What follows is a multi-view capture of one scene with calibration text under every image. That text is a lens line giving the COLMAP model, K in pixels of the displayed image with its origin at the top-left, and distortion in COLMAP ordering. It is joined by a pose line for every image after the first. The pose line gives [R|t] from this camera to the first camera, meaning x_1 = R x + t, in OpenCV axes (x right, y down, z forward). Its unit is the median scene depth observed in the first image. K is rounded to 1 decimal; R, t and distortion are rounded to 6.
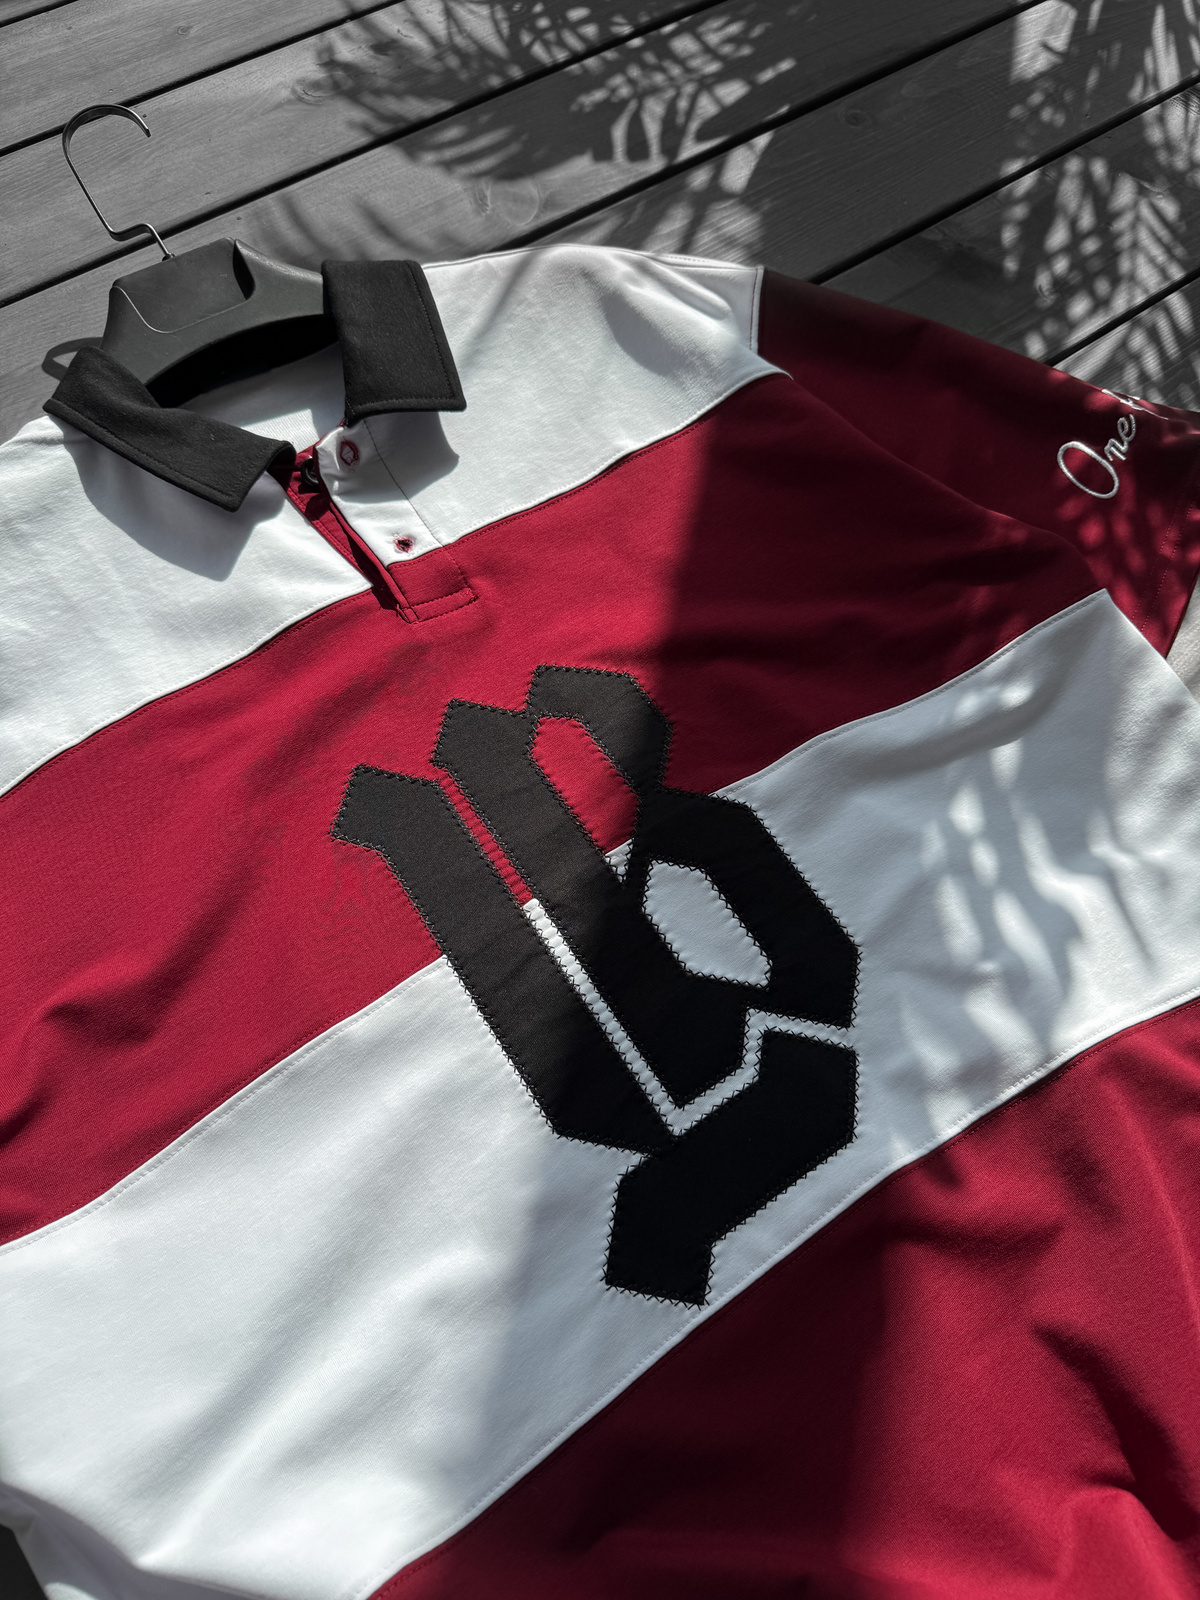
lens RADIAL K [[1144.9, 0, 608.2], [0, 1144.9, 790.4], [0, 0, 1]] dist [-0.023874, -0.017003]
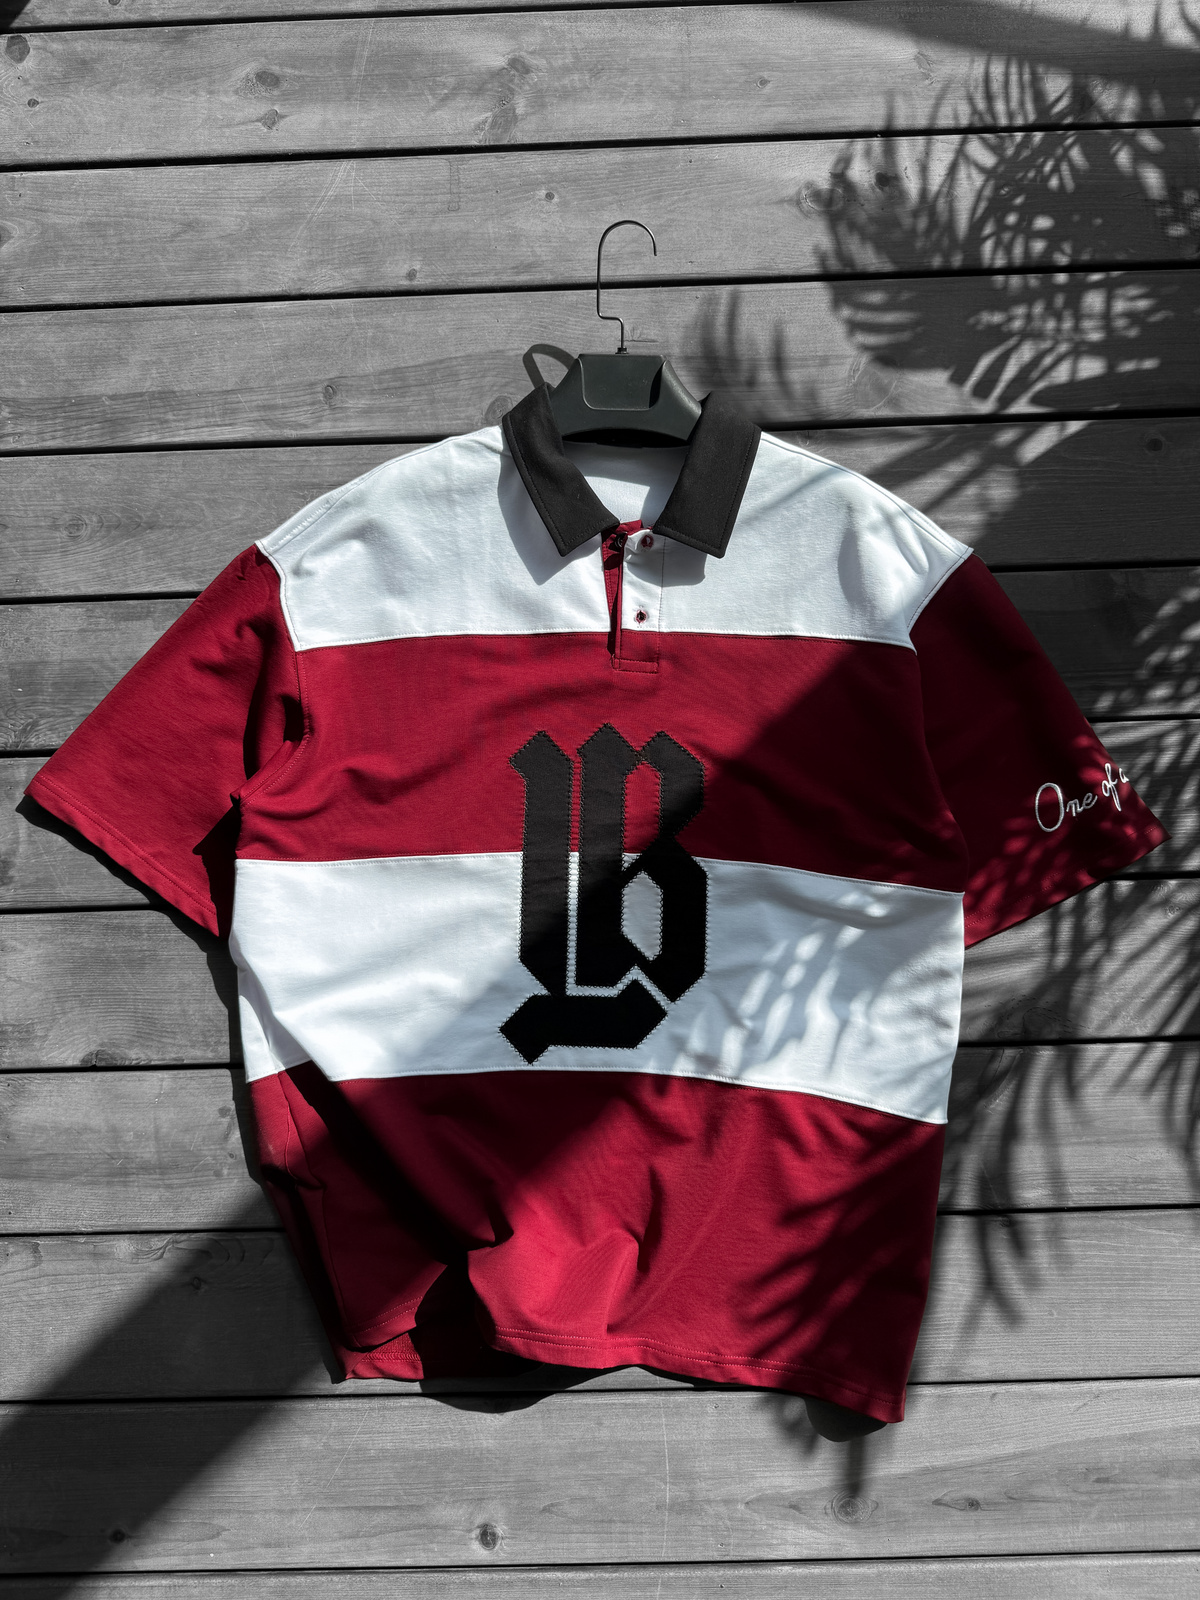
lens RADIAL K [[1144.9, 0, 606.7], [0, 1144.9, 801.1], [0, 0, 1]] dist [-0.023874, -0.017003]
pose [[0.814202, 0.571534, -0.102092, 0.101094], [-0.498895, 0.778683, 0.380468, -0.611596], [0.296948, -0.258844, 0.919142, -0.601467]]
